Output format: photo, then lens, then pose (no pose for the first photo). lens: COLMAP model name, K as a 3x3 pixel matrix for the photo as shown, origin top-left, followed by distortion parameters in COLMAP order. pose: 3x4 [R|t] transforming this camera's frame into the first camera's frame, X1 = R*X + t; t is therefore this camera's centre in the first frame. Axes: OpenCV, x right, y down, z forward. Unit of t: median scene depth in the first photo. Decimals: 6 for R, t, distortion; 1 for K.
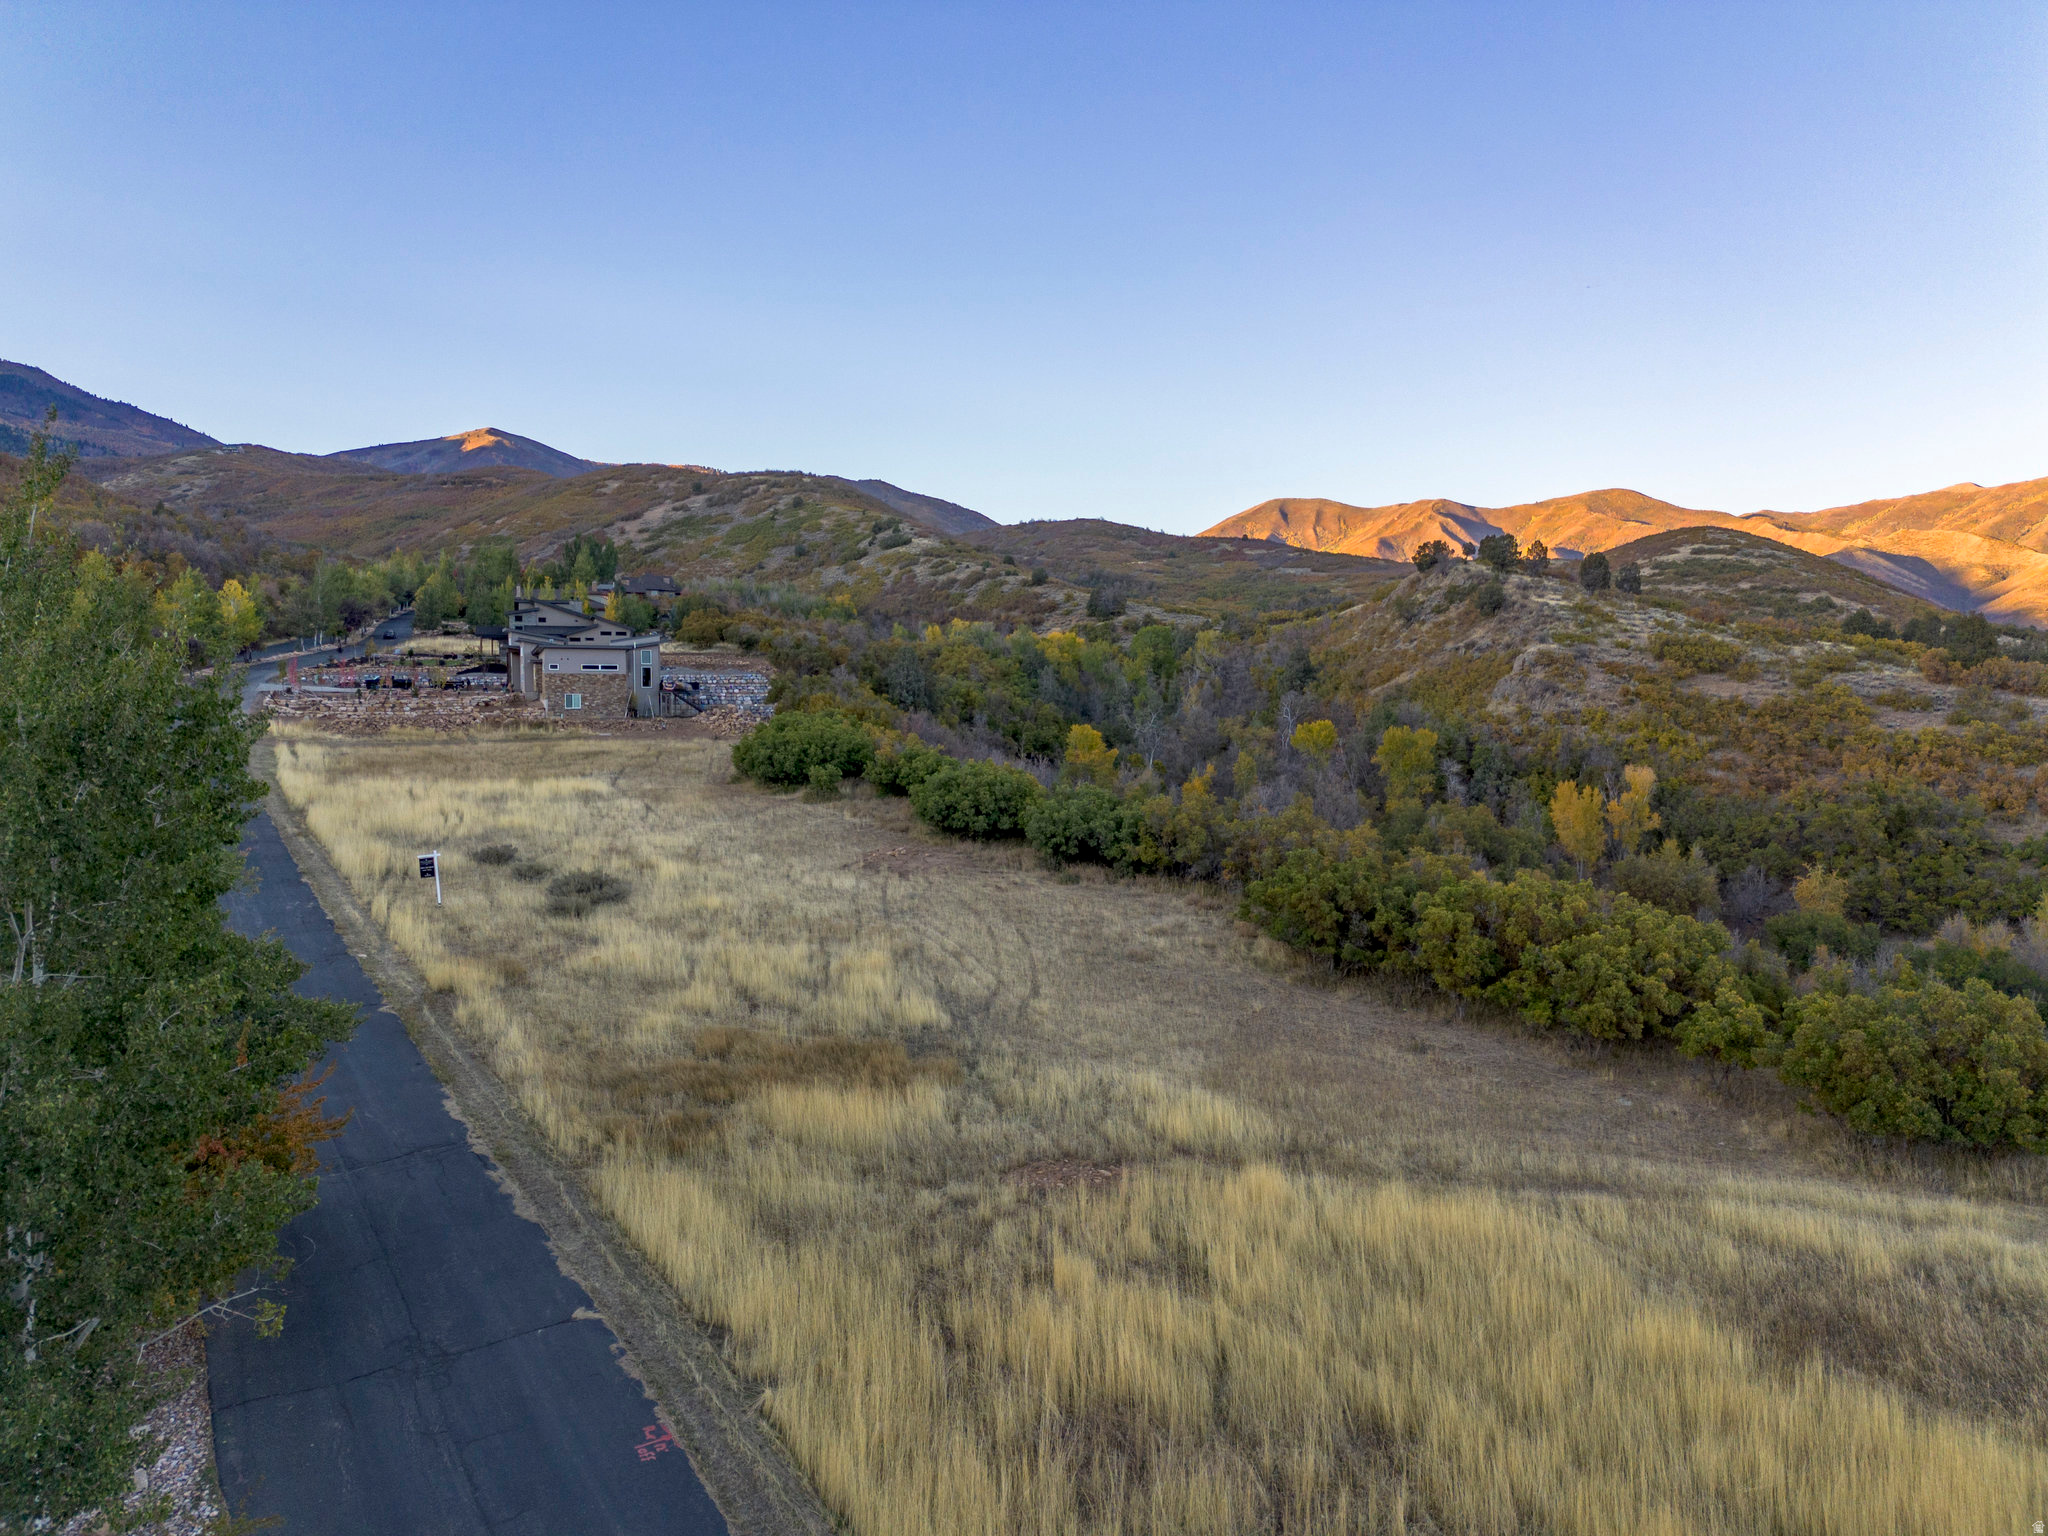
lens RADIAL K [[1443.5, 0, 1031.2], [0, 1443.5, 782.9], [0, 0, 1]] dist [0.088664, -0.093545]
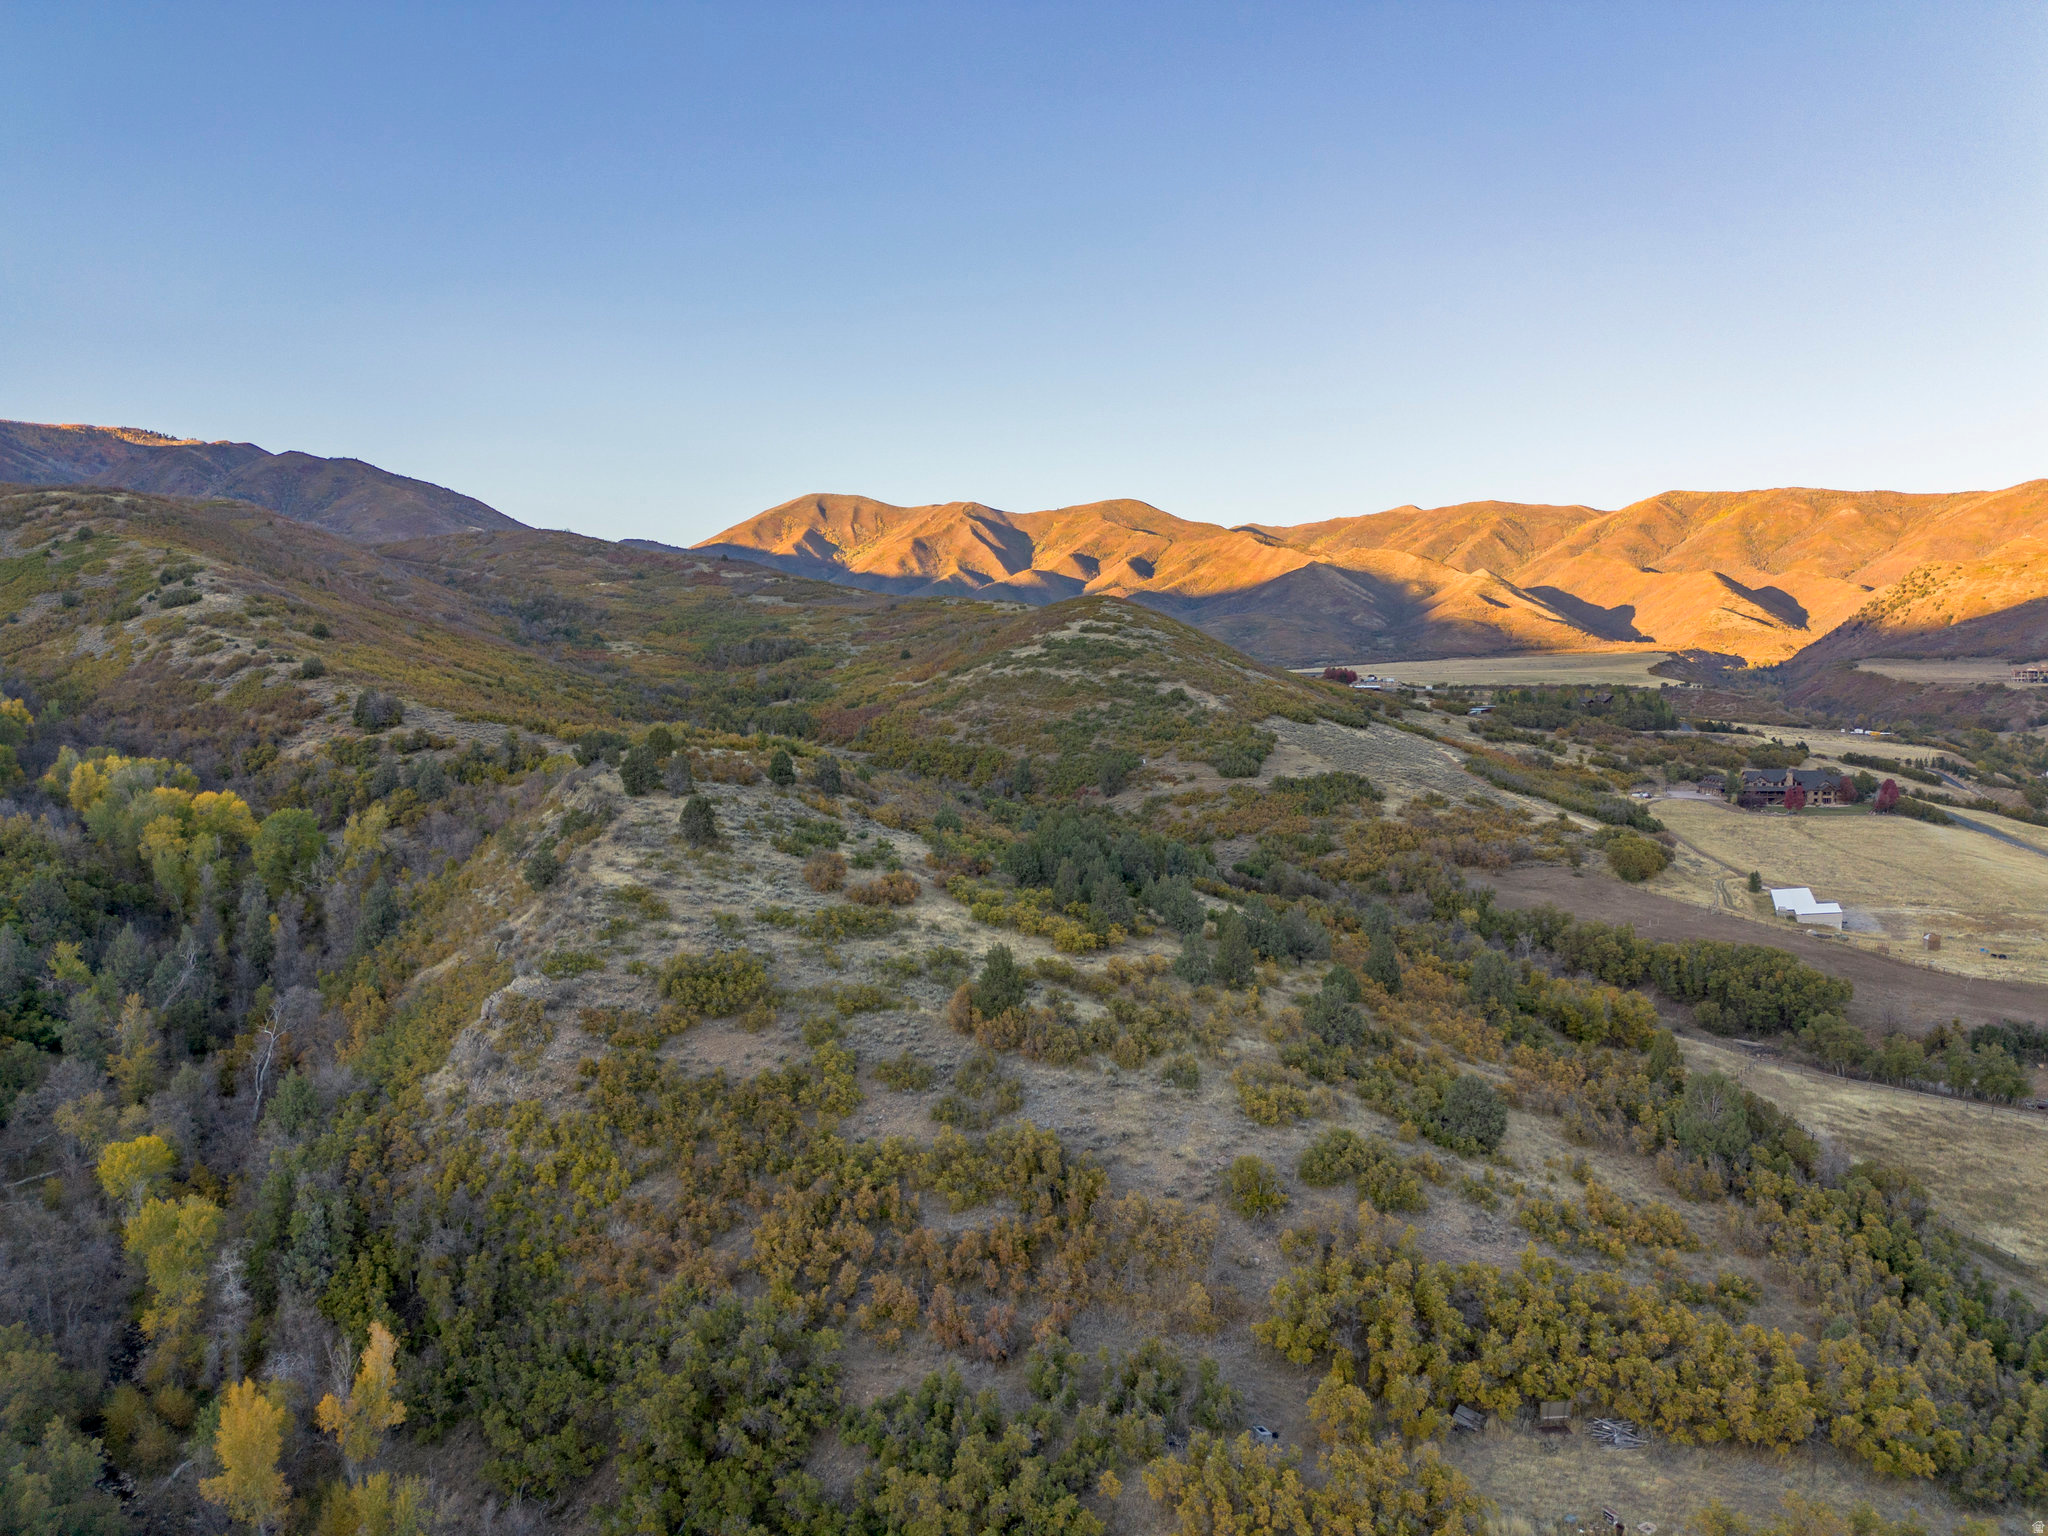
lens RADIAL K [[1443.5, 0, 1031.2], [0, 1443.5, 782.9], [0, 0, 1]] dist [0.088664, -0.093545]
pose [[0.954223, -0.022834, 0.298224, 0.136614], [0.020545, 0.999731, 0.010808, -0.072275], [-0.298391, -0.004186, 0.954435, 0.068632]]
